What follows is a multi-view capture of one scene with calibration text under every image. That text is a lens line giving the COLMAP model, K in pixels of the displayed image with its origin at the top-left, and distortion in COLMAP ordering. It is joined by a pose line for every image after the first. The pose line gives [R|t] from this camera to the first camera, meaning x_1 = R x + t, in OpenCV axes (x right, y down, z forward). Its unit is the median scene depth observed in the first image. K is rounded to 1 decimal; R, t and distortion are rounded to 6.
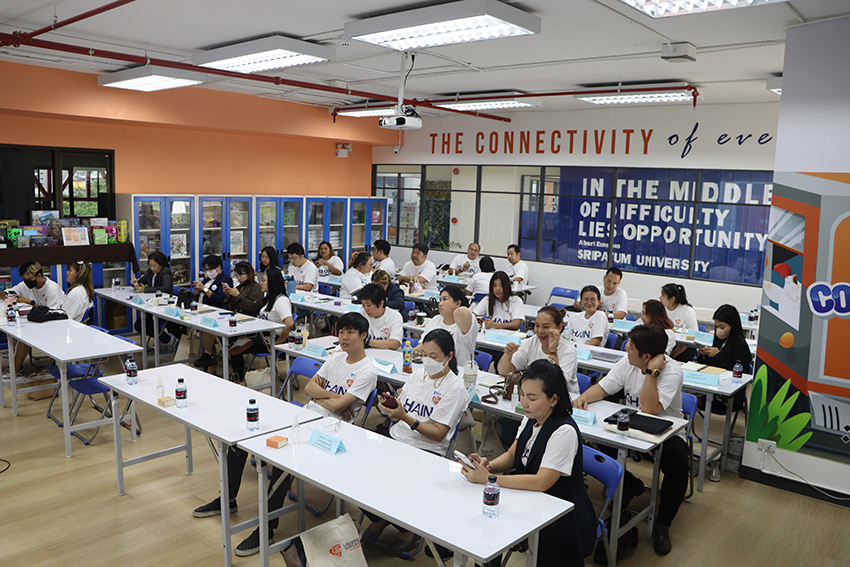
lens RADIAL K [[720.4, 0, 422.7], [0, 720.4, 294.5], [0, 0, 1]] dist [-0.168213, 0.169313]
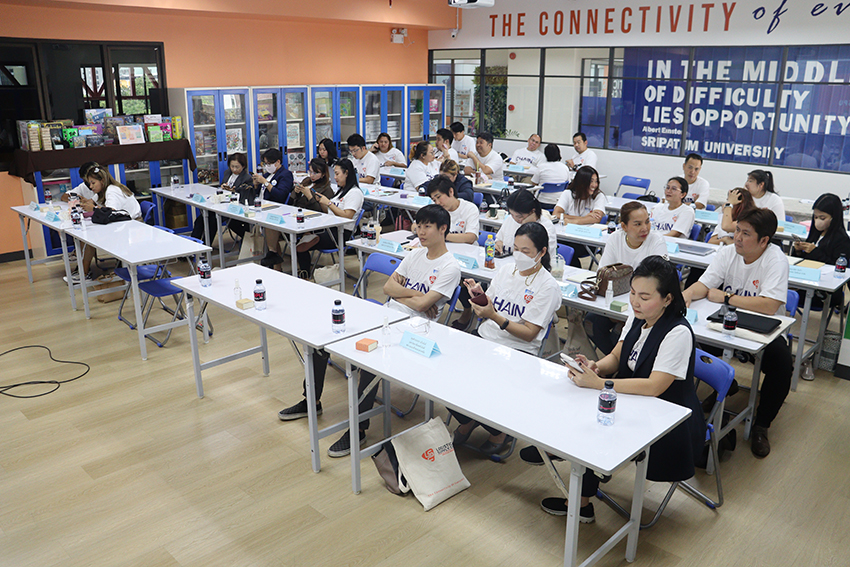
lens RADIAL K [[720.4, 0, 422.7], [0, 720.4, 294.5], [0, 0, 1]] dist [-0.168213, 0.169313]
pose [[0.997736, -0.009425, -0.066583, -0.034791], [0.019312, 0.988579, 0.149459, -0.000614], [0.064414, -0.150406, 0.986524, 0.036057]]
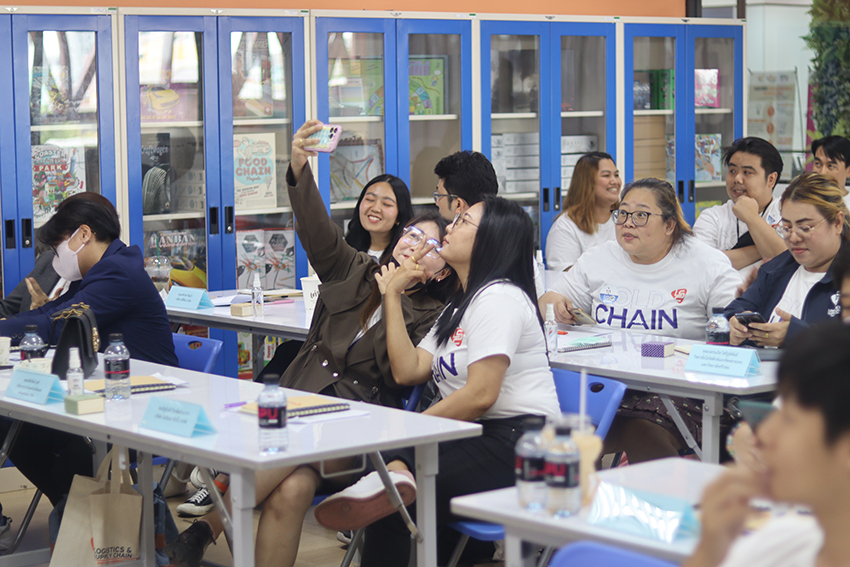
lens RADIAL K [[2036.6, 0, 424.8], [0, 2036.6, 283.5], [0, 0, 1]] dist [-0.024404, -0.155743]
pose [[0.986881, -0.032375, -0.158168, -0.092557], [0.023996, 0.998220, -0.054605, 0.031406], [0.159654, 0.050093, 0.985901, 0.282552]]
